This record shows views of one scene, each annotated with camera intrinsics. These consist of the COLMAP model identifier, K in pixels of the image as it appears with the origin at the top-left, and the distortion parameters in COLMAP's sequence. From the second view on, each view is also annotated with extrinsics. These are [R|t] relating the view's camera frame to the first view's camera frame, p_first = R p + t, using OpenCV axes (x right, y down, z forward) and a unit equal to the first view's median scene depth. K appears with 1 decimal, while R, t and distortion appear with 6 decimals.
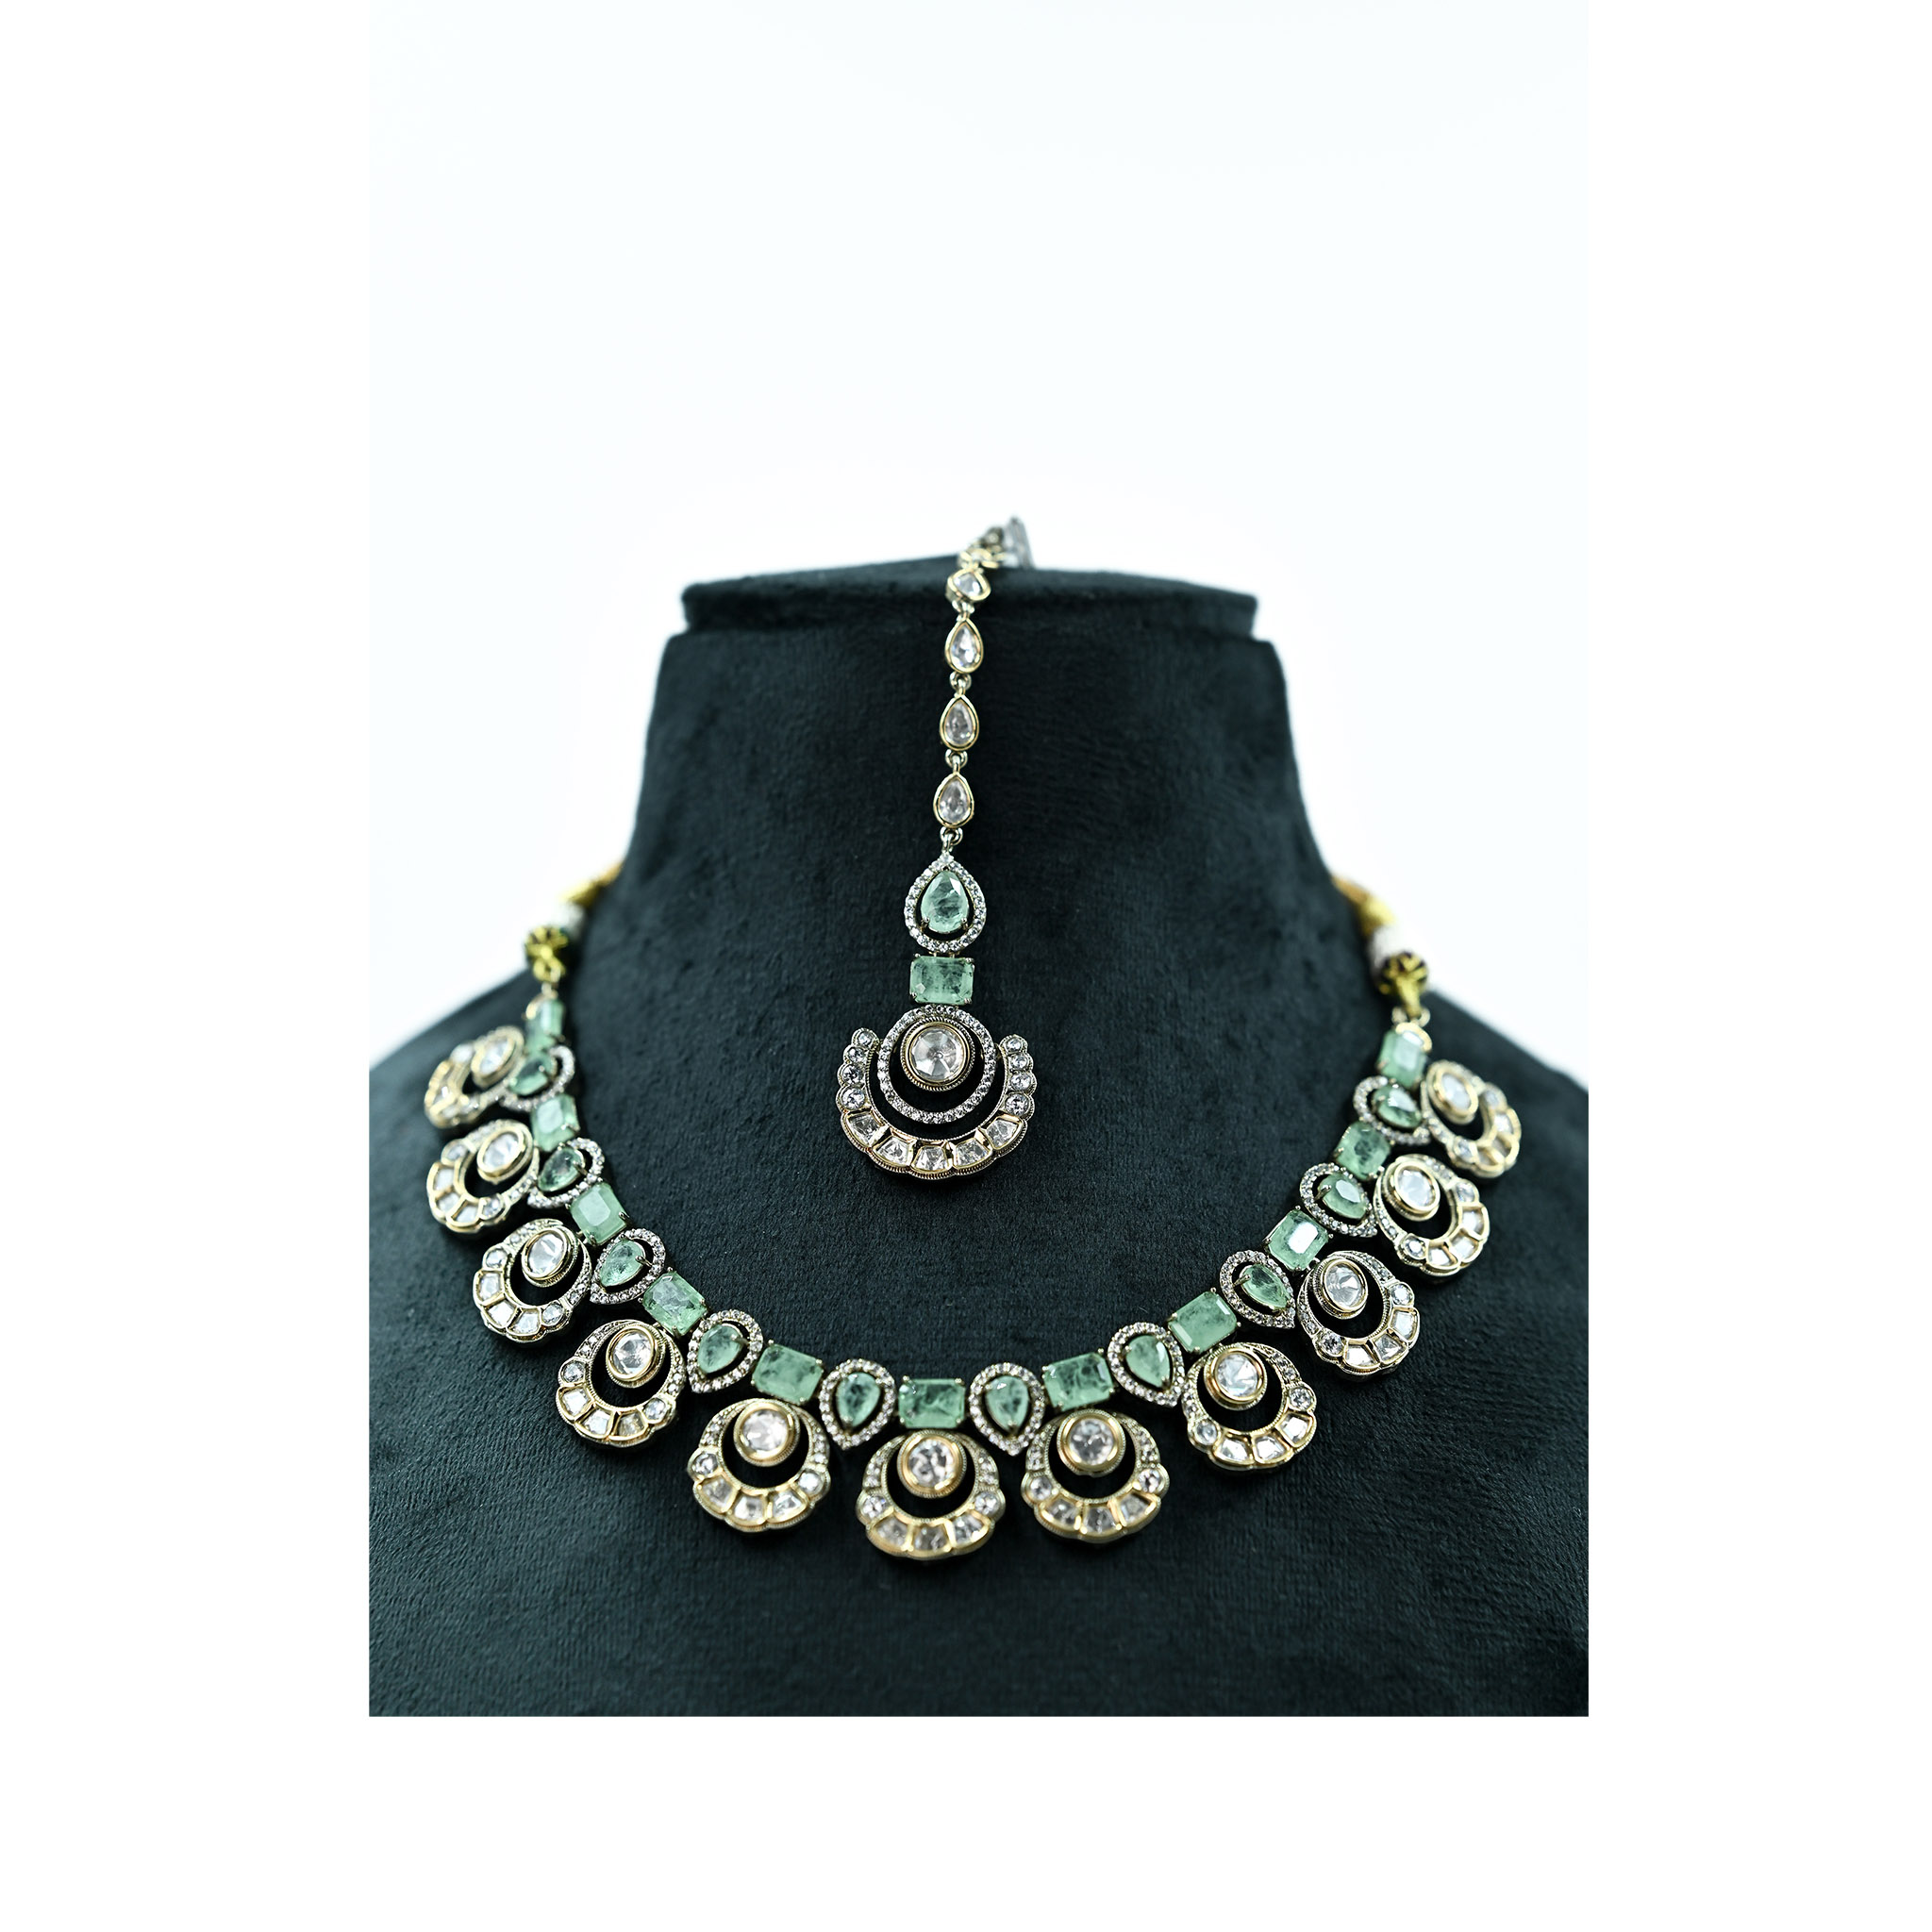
lens RADIAL K [[5899.5, 0, 967.6], [0, 5899.5, 859.8], [0, 0, 1]] dist [0.044176, -0.360919]
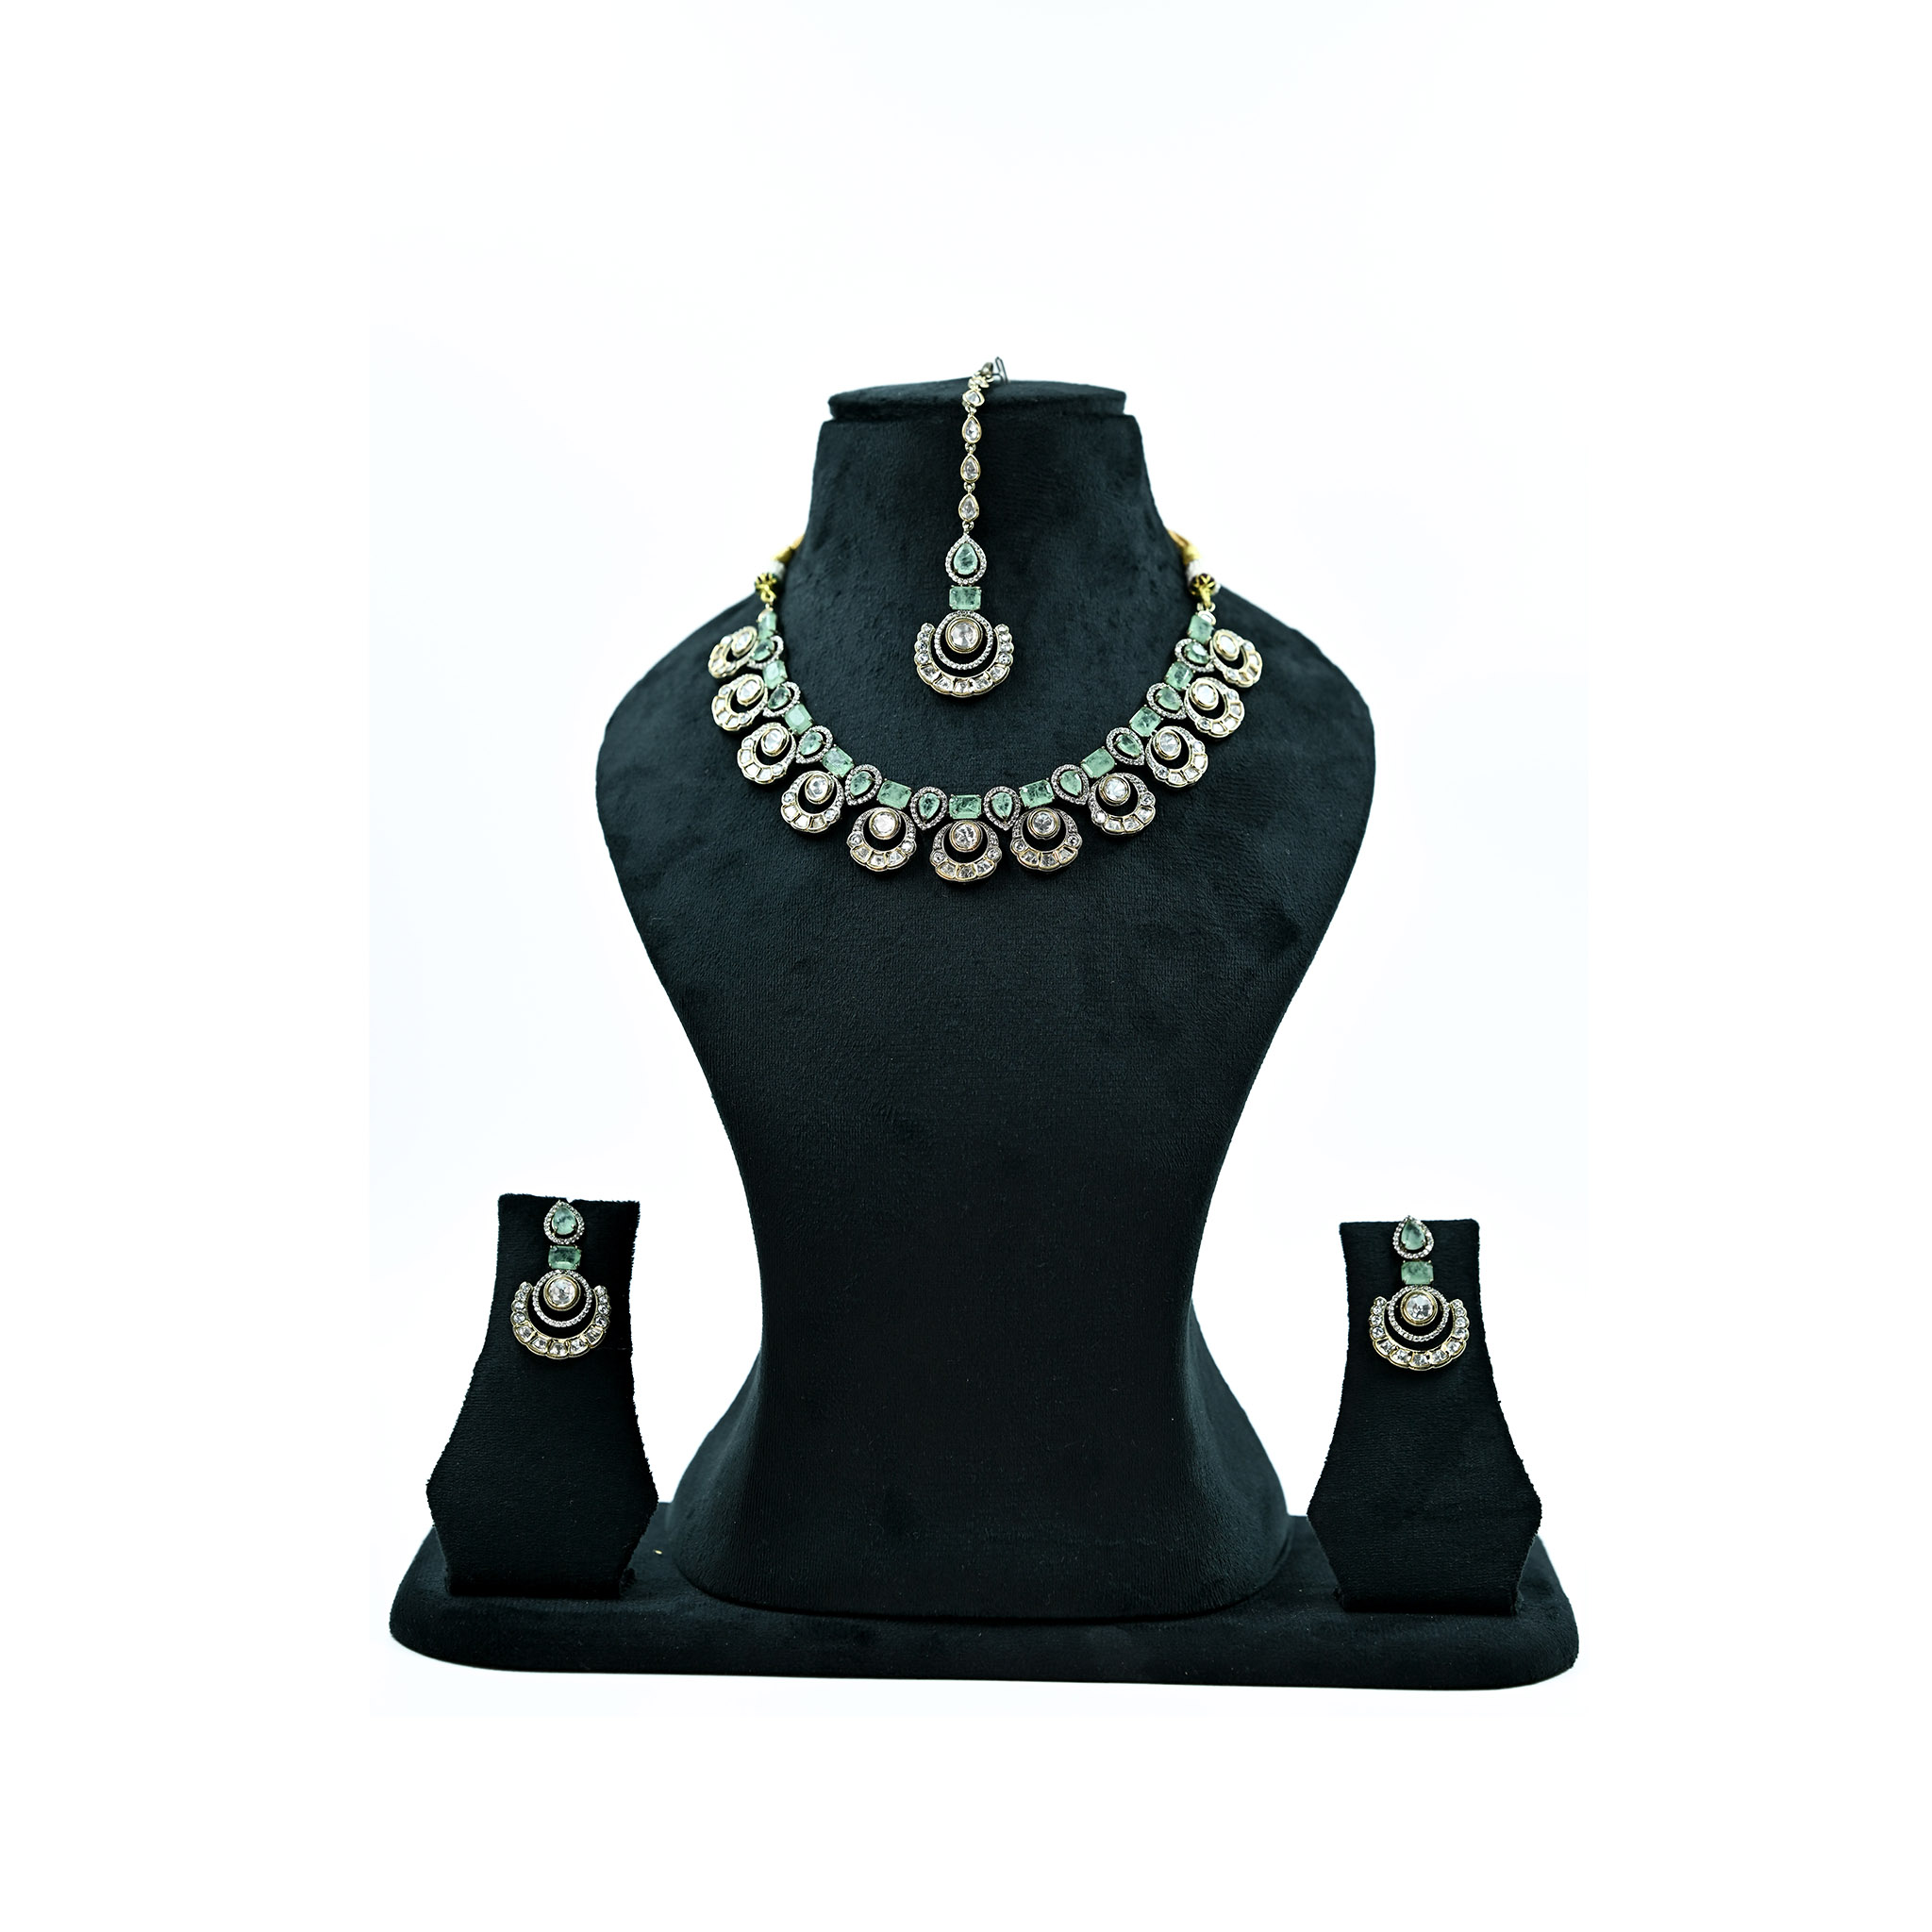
lens RADIAL K [[5899.5, 0, 967.6], [0, 5899.5, 859.8], [0, 0, 1]] dist [0.044176, -0.360919]
pose [[0.999178, -0.029756, -0.027519, 0.048816], [0.031956, 0.996014, 0.083271, -0.057791], [0.024931, -0.084082, 0.996147, -1.003512]]
